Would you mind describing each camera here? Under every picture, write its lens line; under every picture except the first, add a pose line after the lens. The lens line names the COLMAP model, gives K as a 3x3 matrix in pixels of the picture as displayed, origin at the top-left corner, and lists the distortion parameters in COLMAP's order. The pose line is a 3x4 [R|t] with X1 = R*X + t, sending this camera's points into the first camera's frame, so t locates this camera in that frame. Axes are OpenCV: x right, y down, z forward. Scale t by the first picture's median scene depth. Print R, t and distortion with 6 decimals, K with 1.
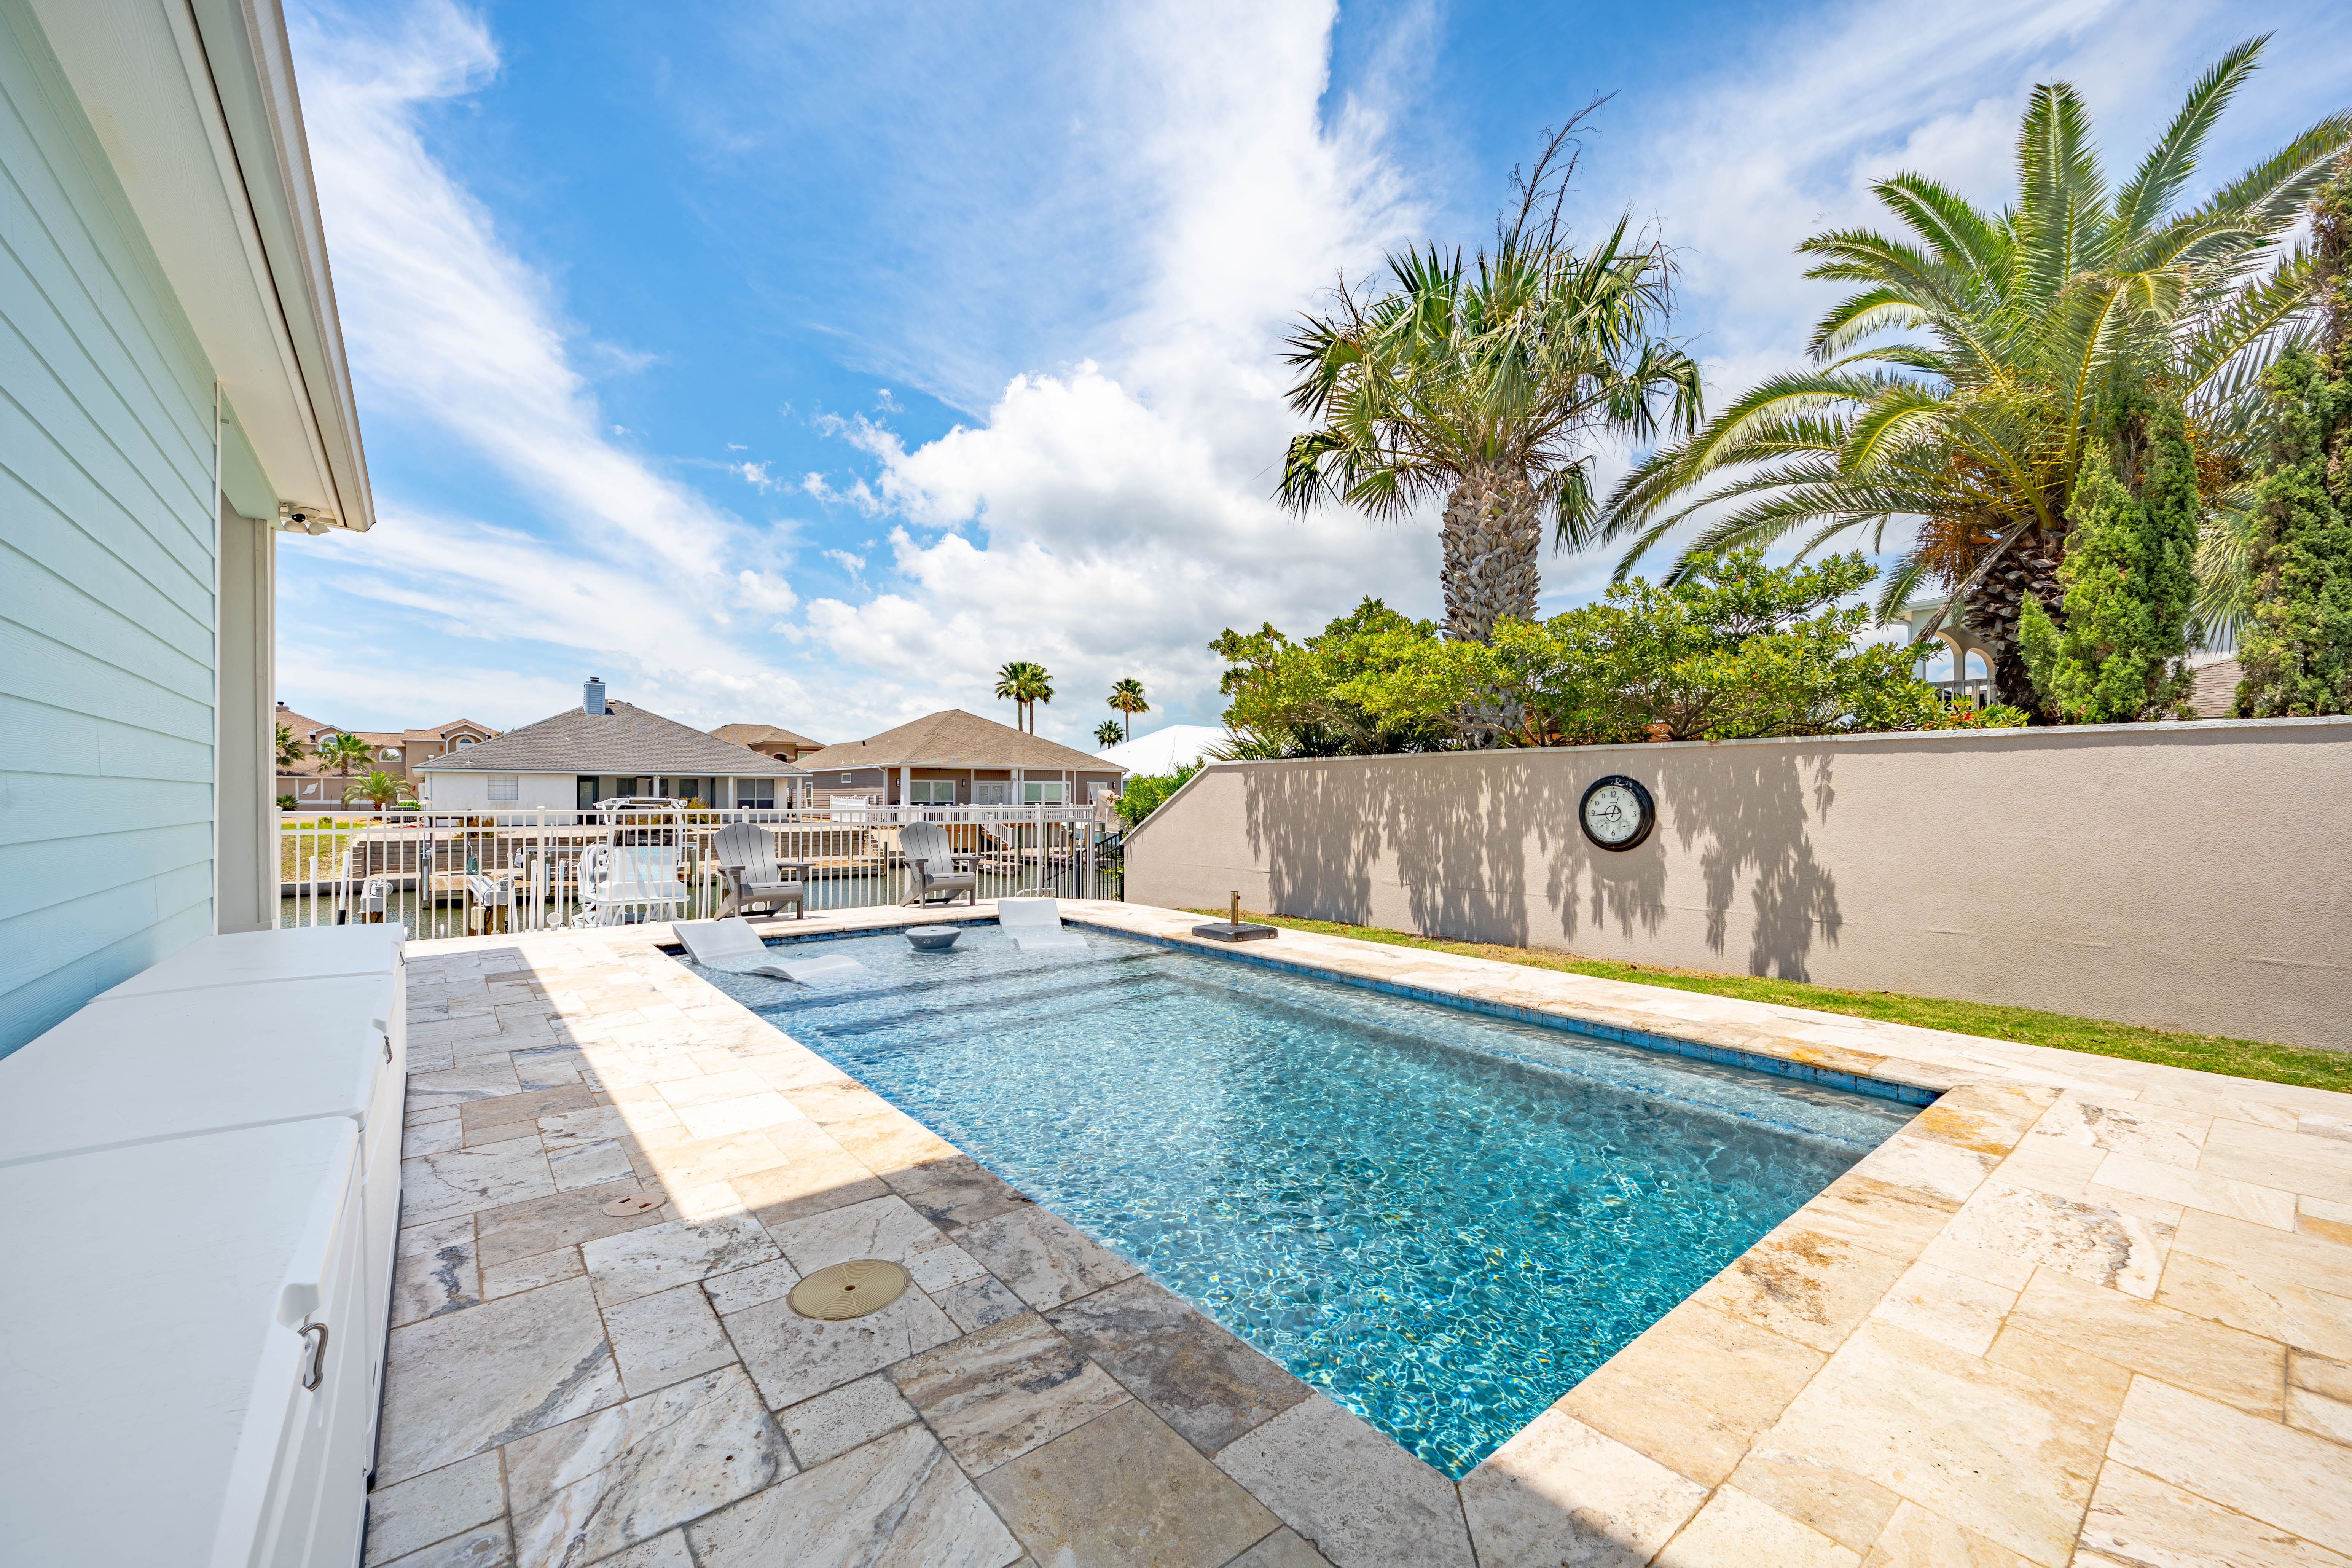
lens RADIAL K [[933.6, 0, 1166.9], [0, 933.6, 777.7], [0, 0, 1]] dist [0.005773, -0.002729]
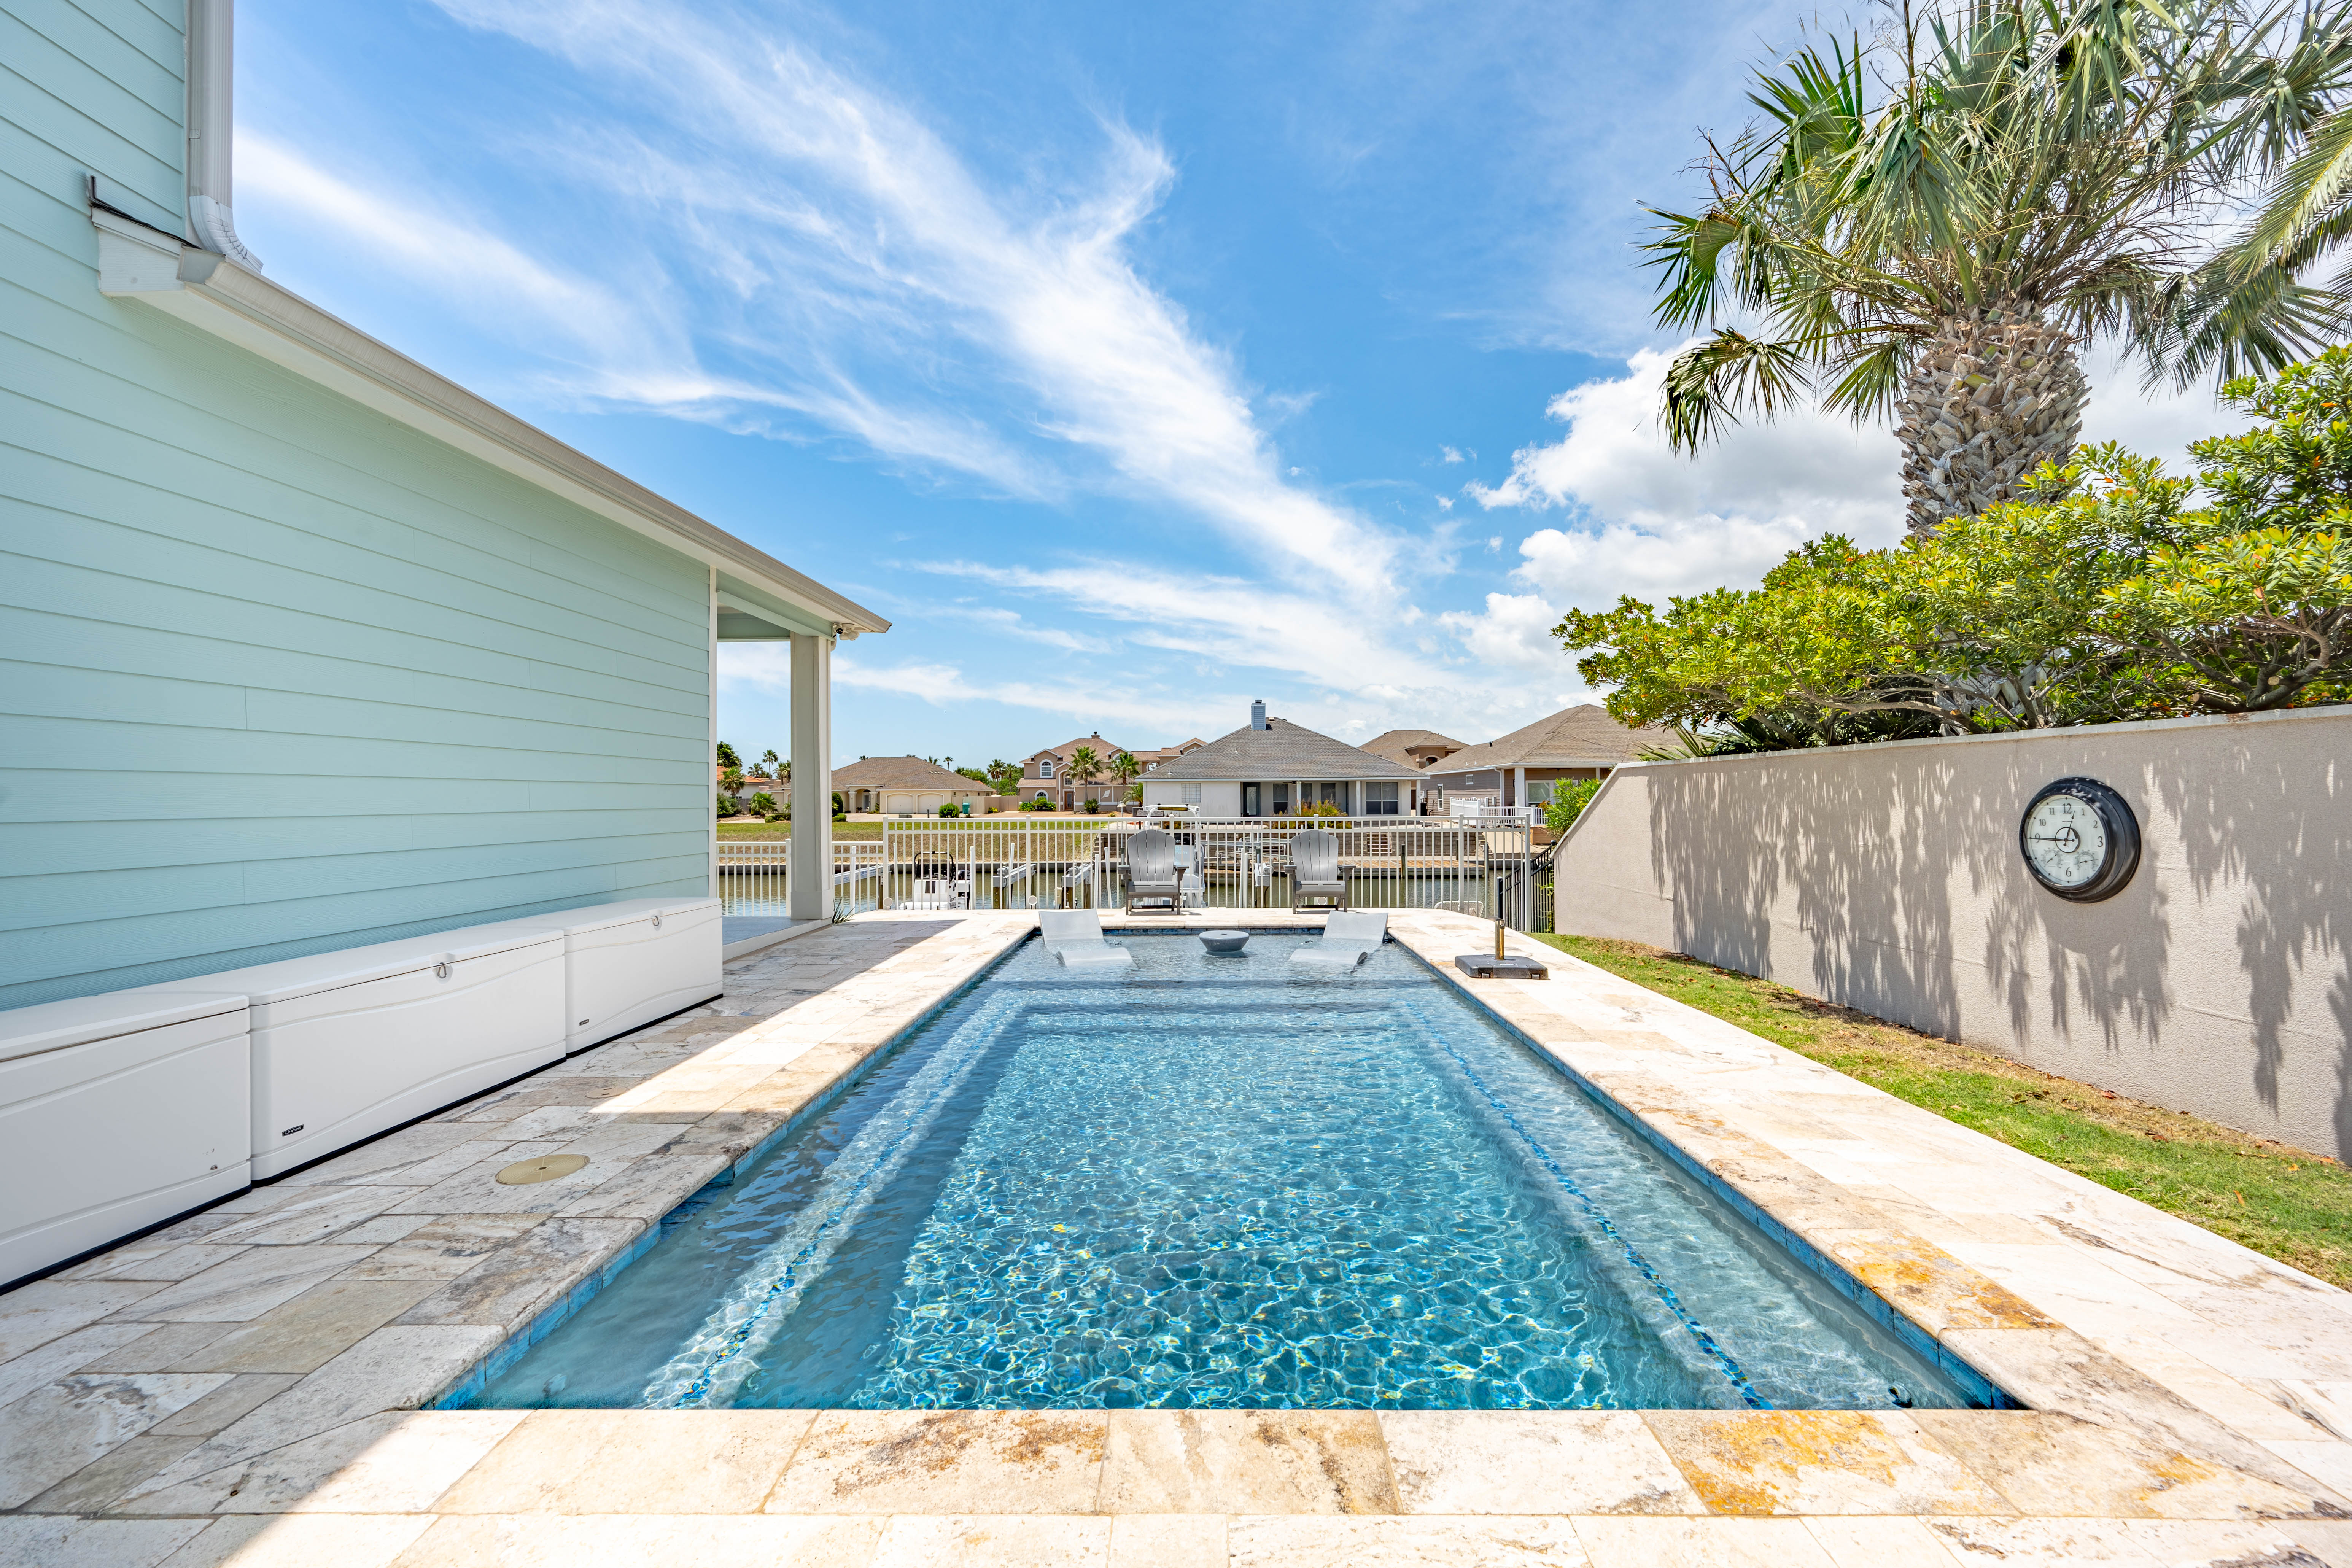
lens RADIAL K [[933.6, 0, 1196.4], [0, 933.6, 773.8], [0, 0, 1]] dist [0.005773, -0.002729]
pose [[0.767010, -0.021125, -0.641287, 0.376070], [0.019616, 0.999763, -0.009473, -0.011074], [0.641335, -0.005313, 0.767242, 0.142401]]
